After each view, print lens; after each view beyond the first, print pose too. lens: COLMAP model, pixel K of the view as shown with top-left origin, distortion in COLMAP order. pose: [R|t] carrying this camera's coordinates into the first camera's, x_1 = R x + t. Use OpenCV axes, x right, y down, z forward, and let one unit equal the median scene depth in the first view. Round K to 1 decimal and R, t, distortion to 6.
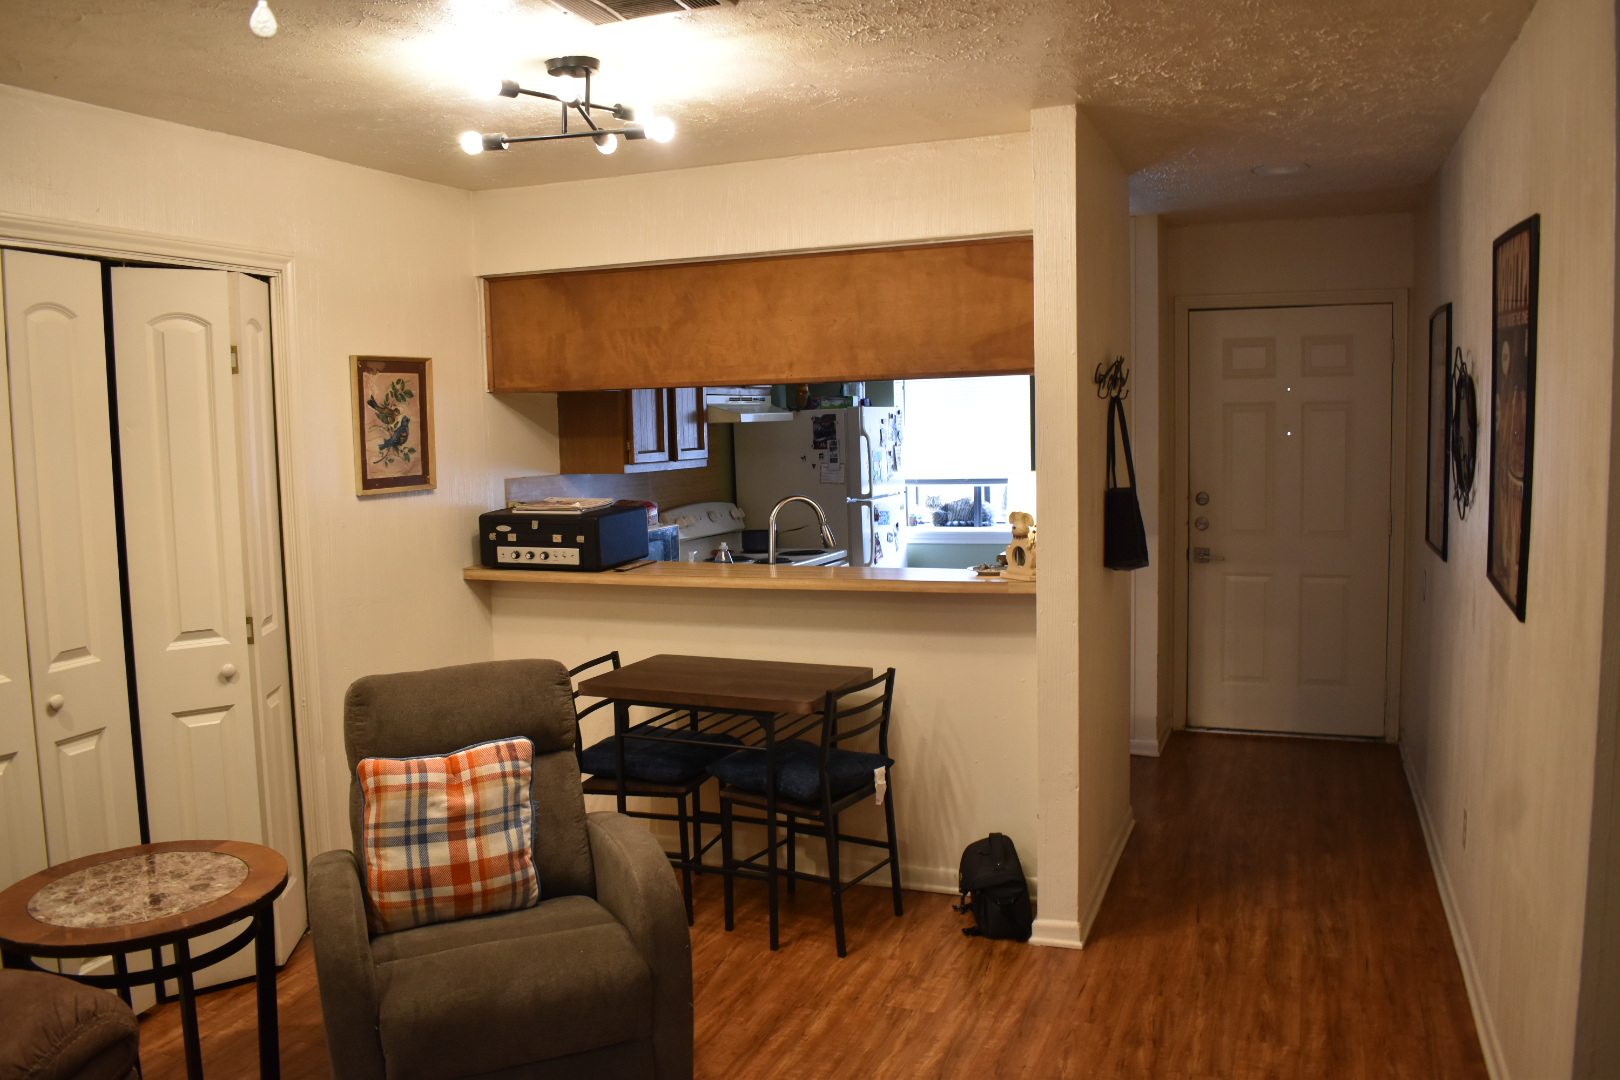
lens RADIAL K [[1262.5, 0, 804.9], [0, 1262.5, 535.5], [0, 0, 1]] dist [-0.094245, 0.012568]
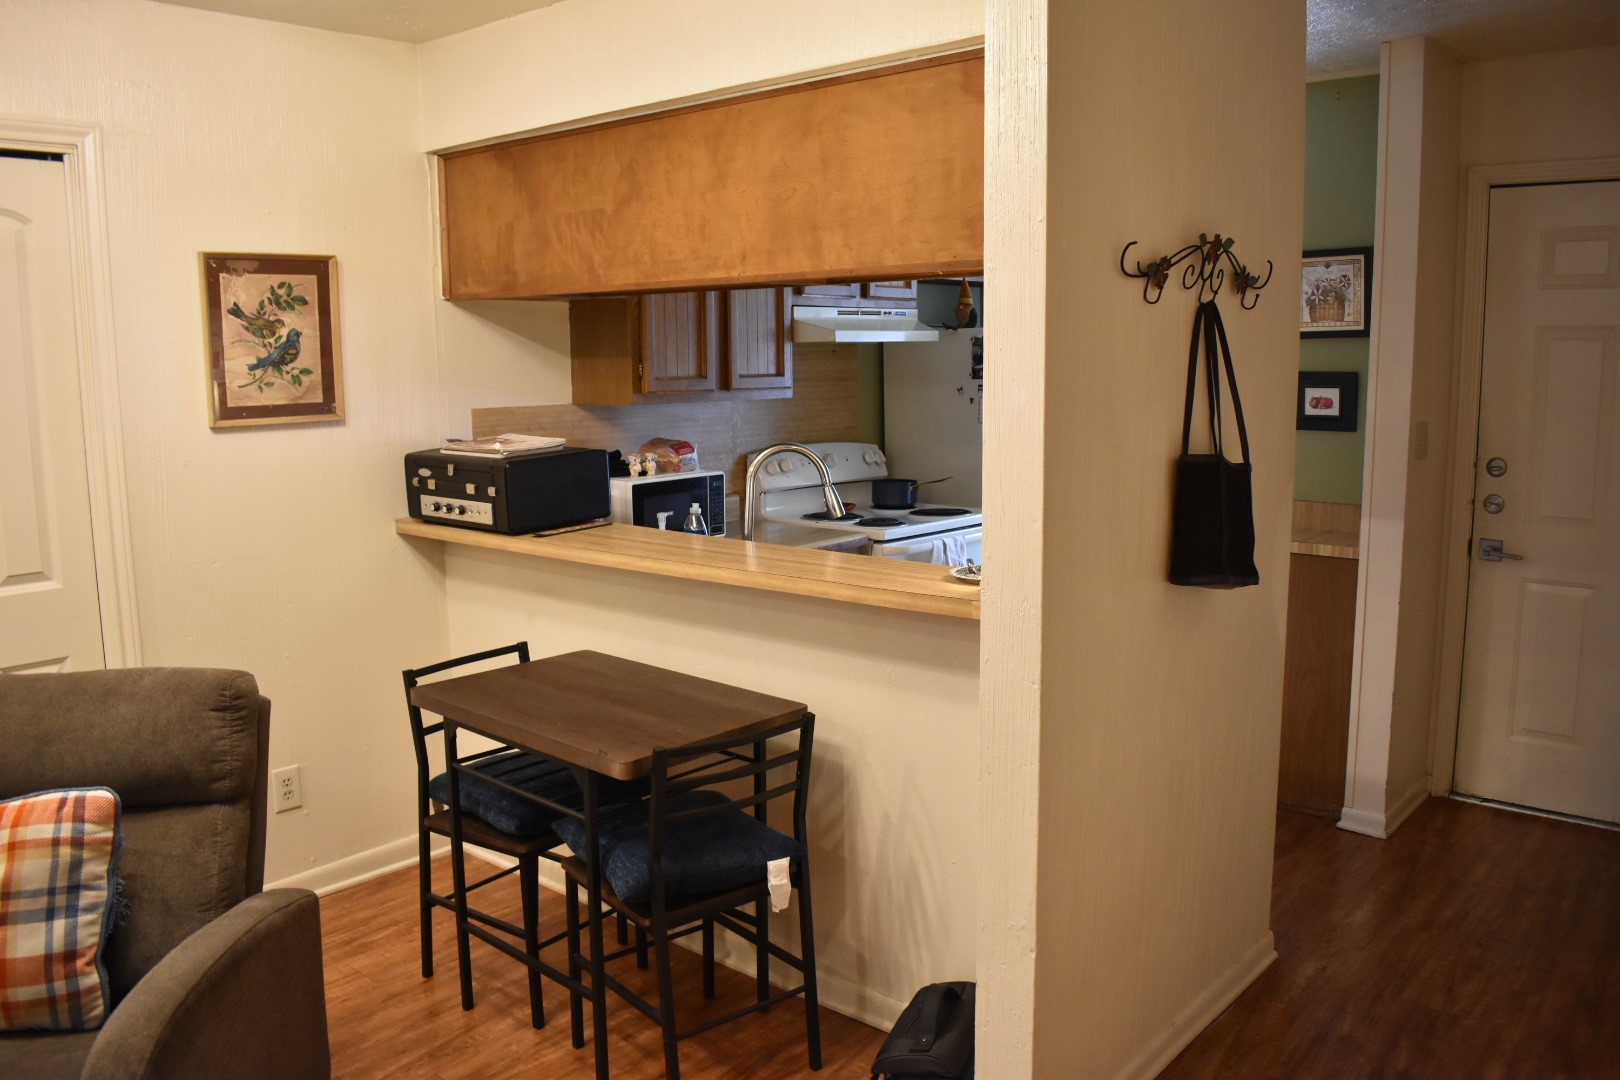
lens RADIAL K [[1262.5, 0, 804.2], [0, 1262.5, 539.2], [0, 0, 1]] dist [-0.094245, 0.012568]
pose [[0.944427, 0.061762, -0.322868, 0.254429], [-0.041467, 0.996729, 0.069371, -0.029843], [0.326096, -0.052128, 0.943898, 0.350321]]
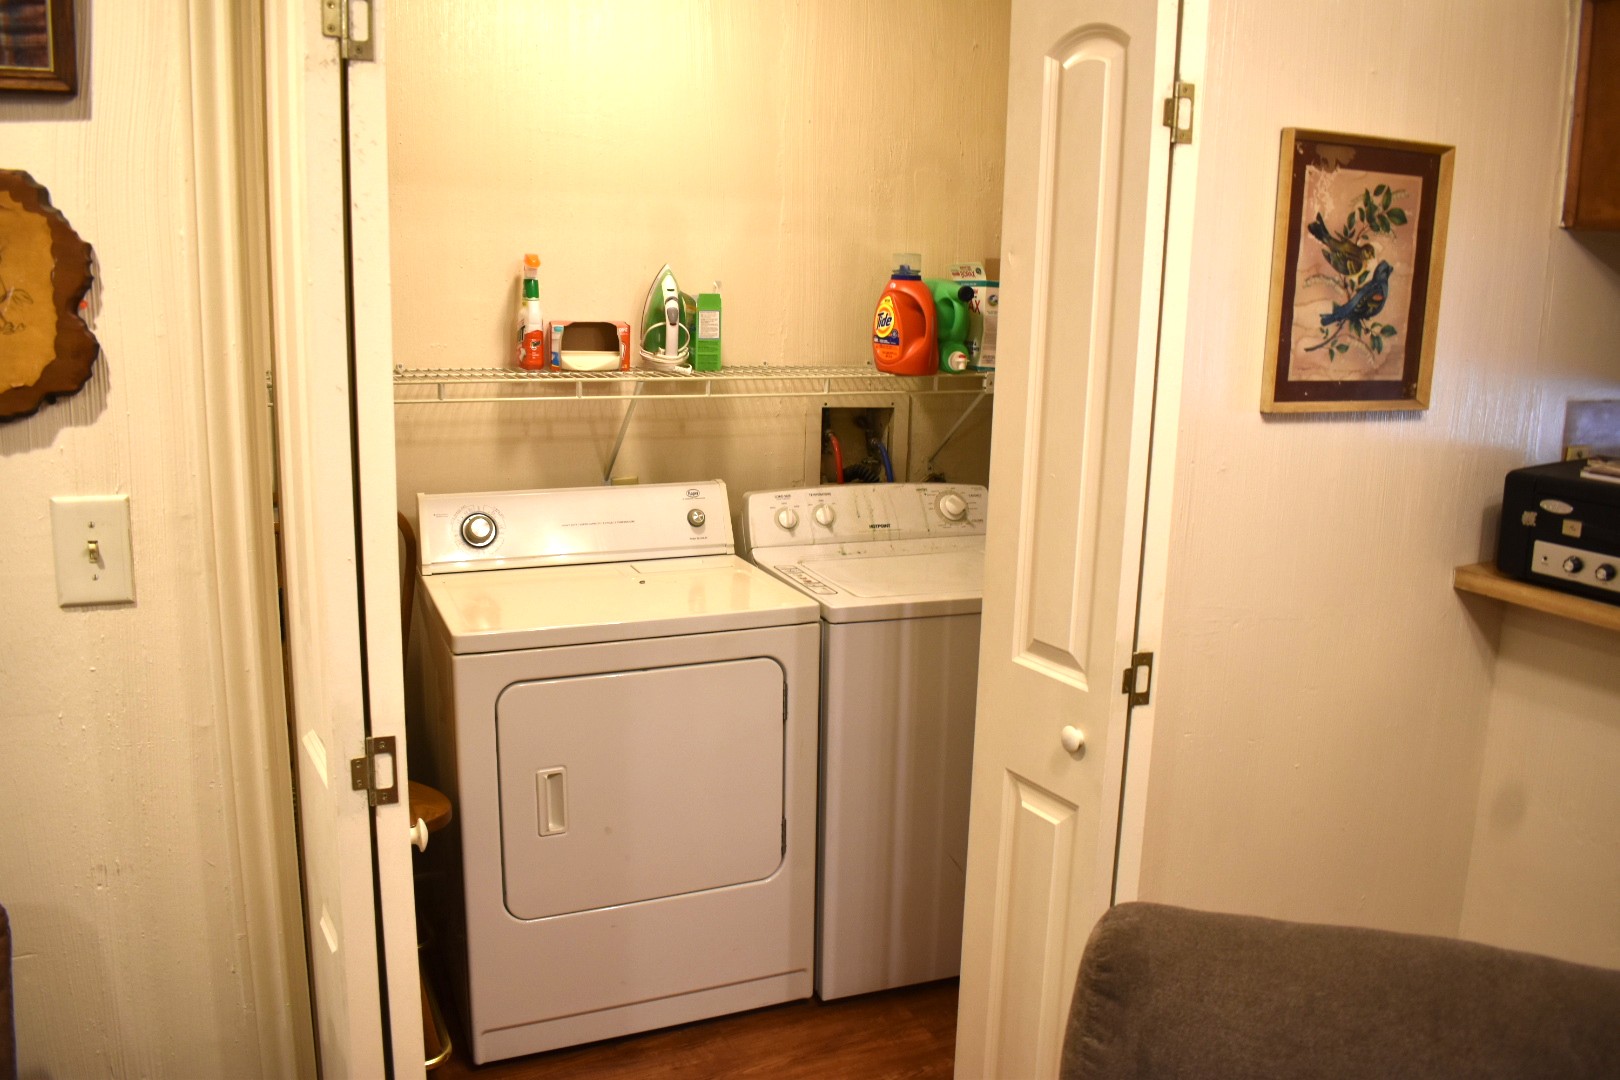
lens RADIAL K [[1262.5, 0, 803.7], [0, 1262.5, 536.6], [0, 0, 1]] dist [-0.094245, 0.012568]
pose [[0.723421, 0.171107, -0.668868, -0.139727], [-0.101509, 0.984634, 0.142098, -0.033491], [0.682904, -0.034901, 0.729674, 0.478637]]
